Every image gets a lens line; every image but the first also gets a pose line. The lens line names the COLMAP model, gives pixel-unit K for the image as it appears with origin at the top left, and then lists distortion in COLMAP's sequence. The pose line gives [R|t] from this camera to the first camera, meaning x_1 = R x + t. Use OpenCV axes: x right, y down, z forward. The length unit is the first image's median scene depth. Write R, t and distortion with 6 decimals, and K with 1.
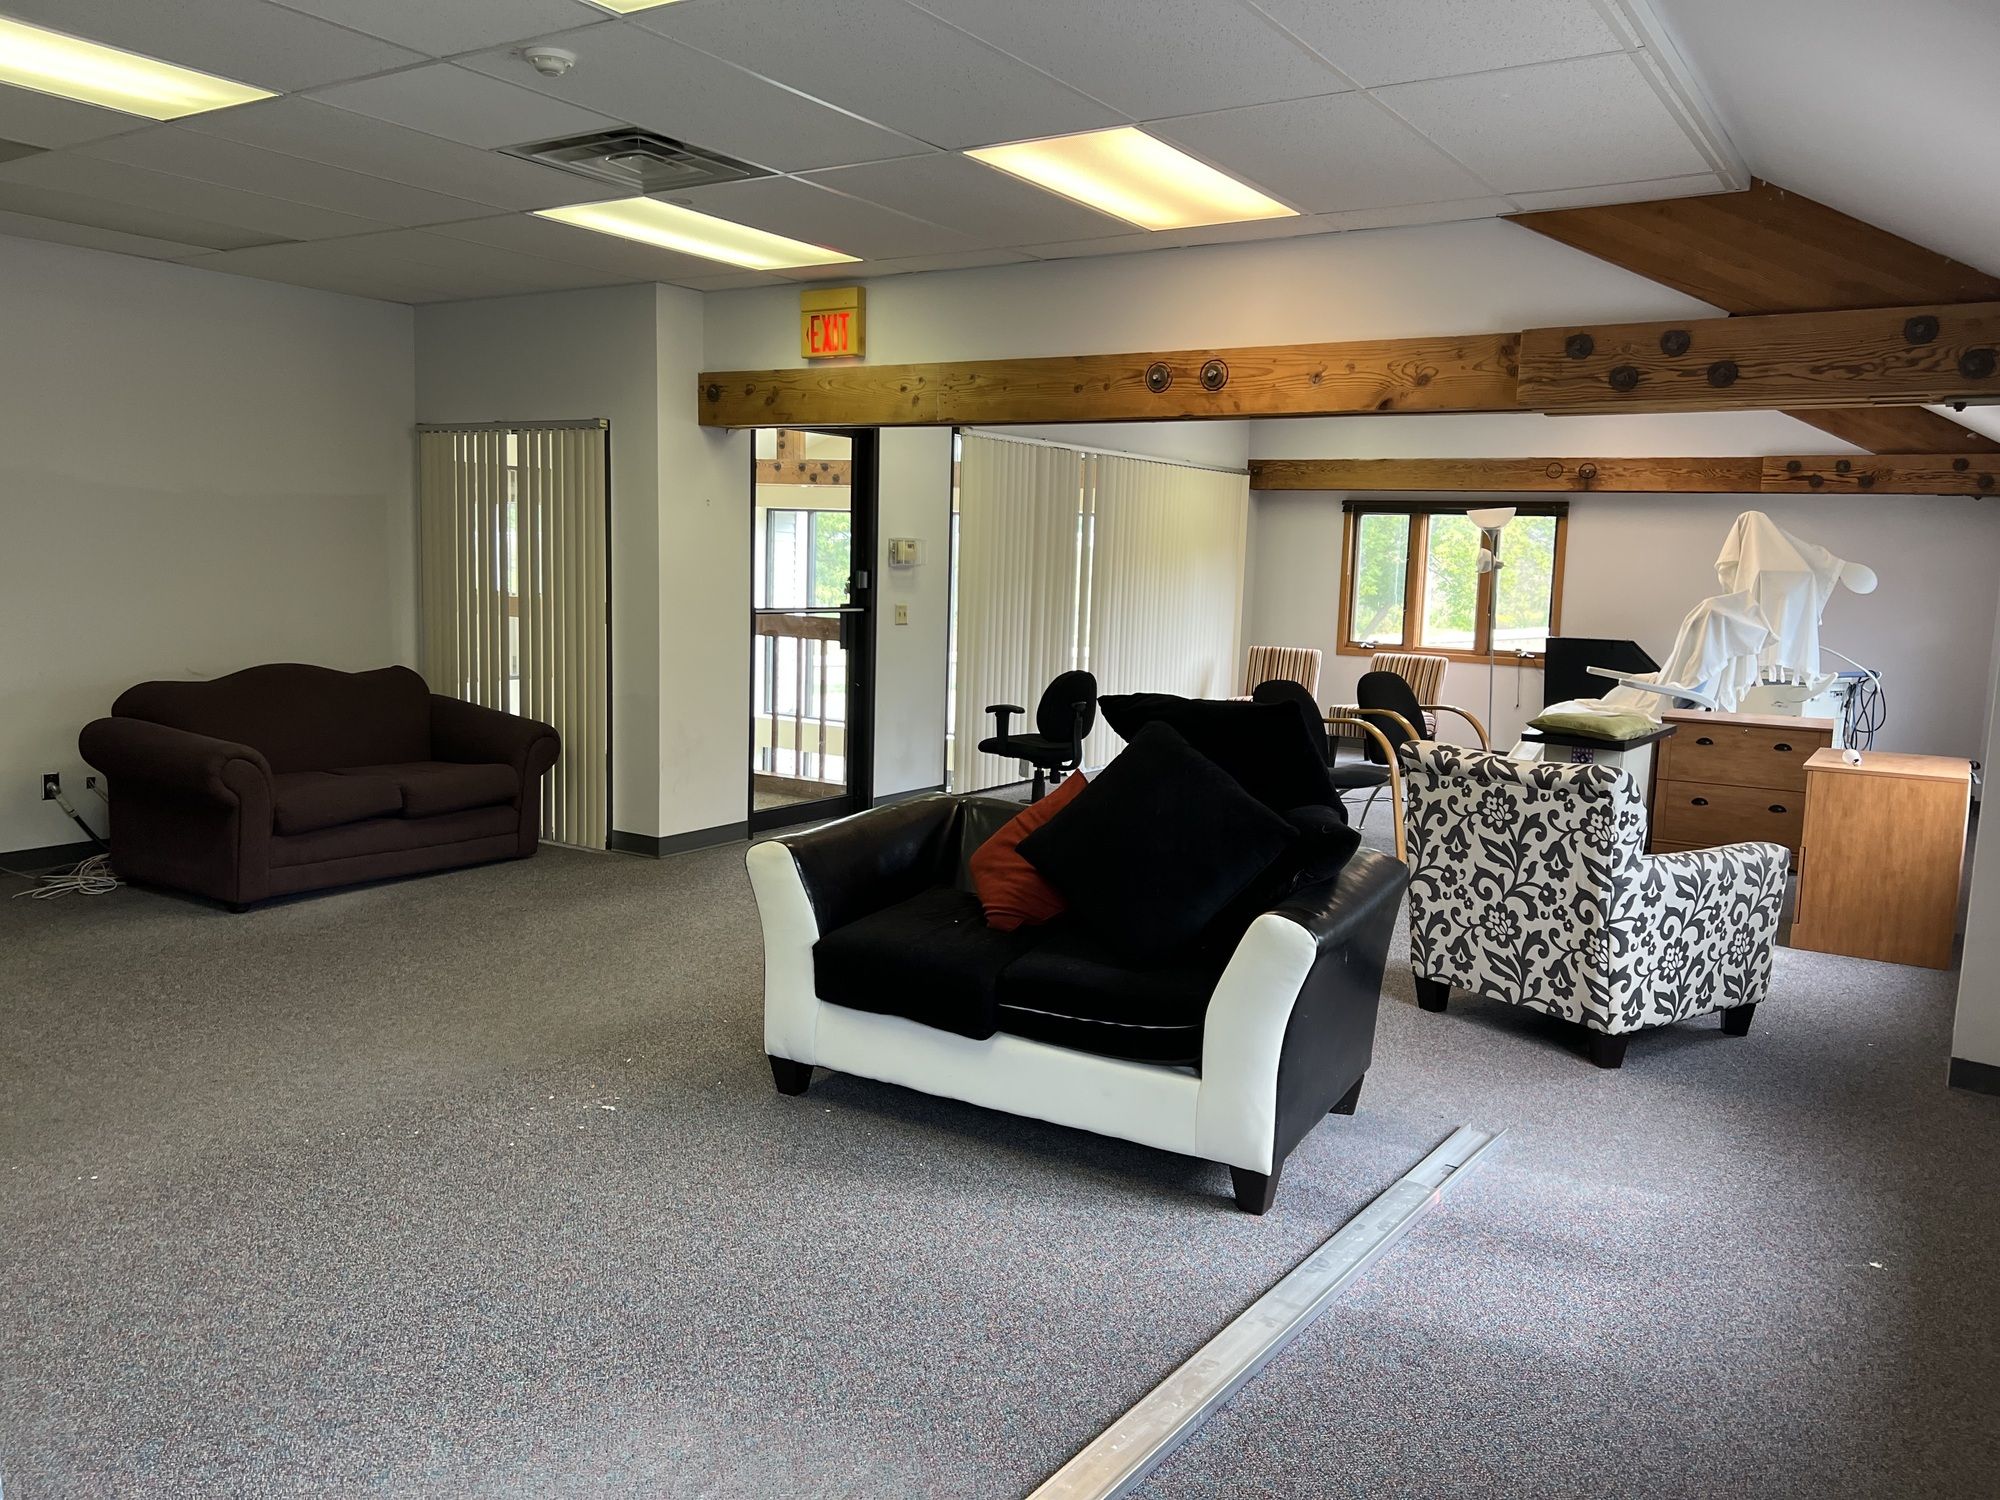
lens RADIAL K [[1498.9, 0, 1000.0], [0, 1498.9, 750.0], [0, 0, 1]] dist [0.051547, -0.063898]
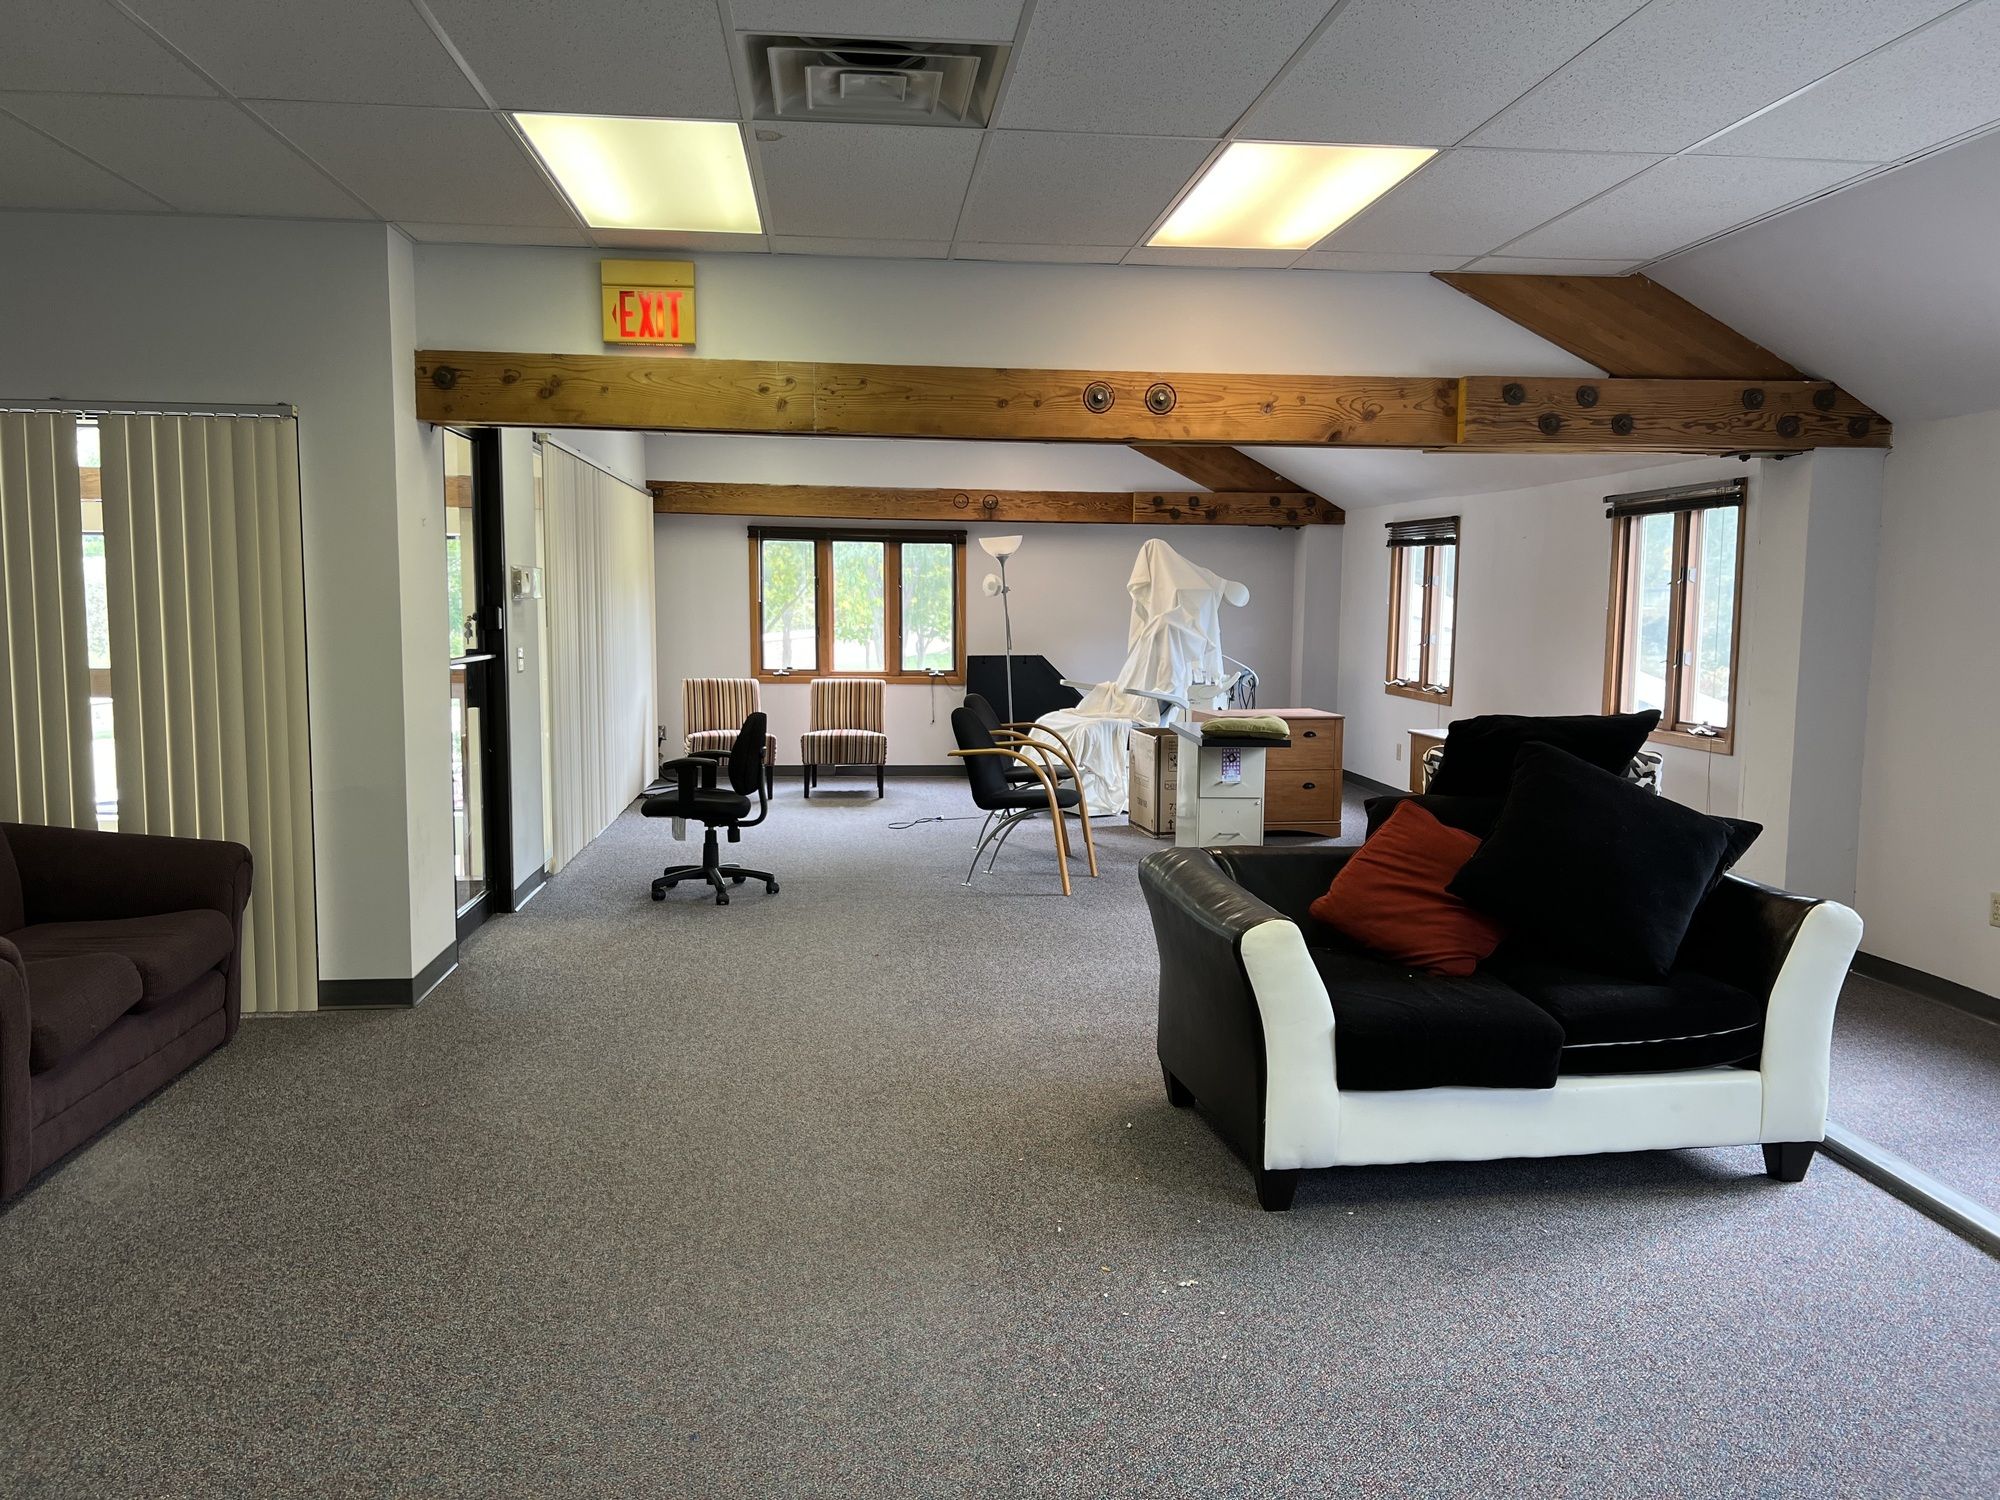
lens RADIAL K [[1498.9, 0, 1000.0], [0, 1498.9, 750.0], [0, 0, 1]] dist [0.051547, -0.063898]
pose [[0.776978, -0.086760, 0.623520, -0.494864], [0.097420, 0.995097, 0.017067, -0.040213], [-0.621944, 0.047483, 0.781621, 0.263168]]
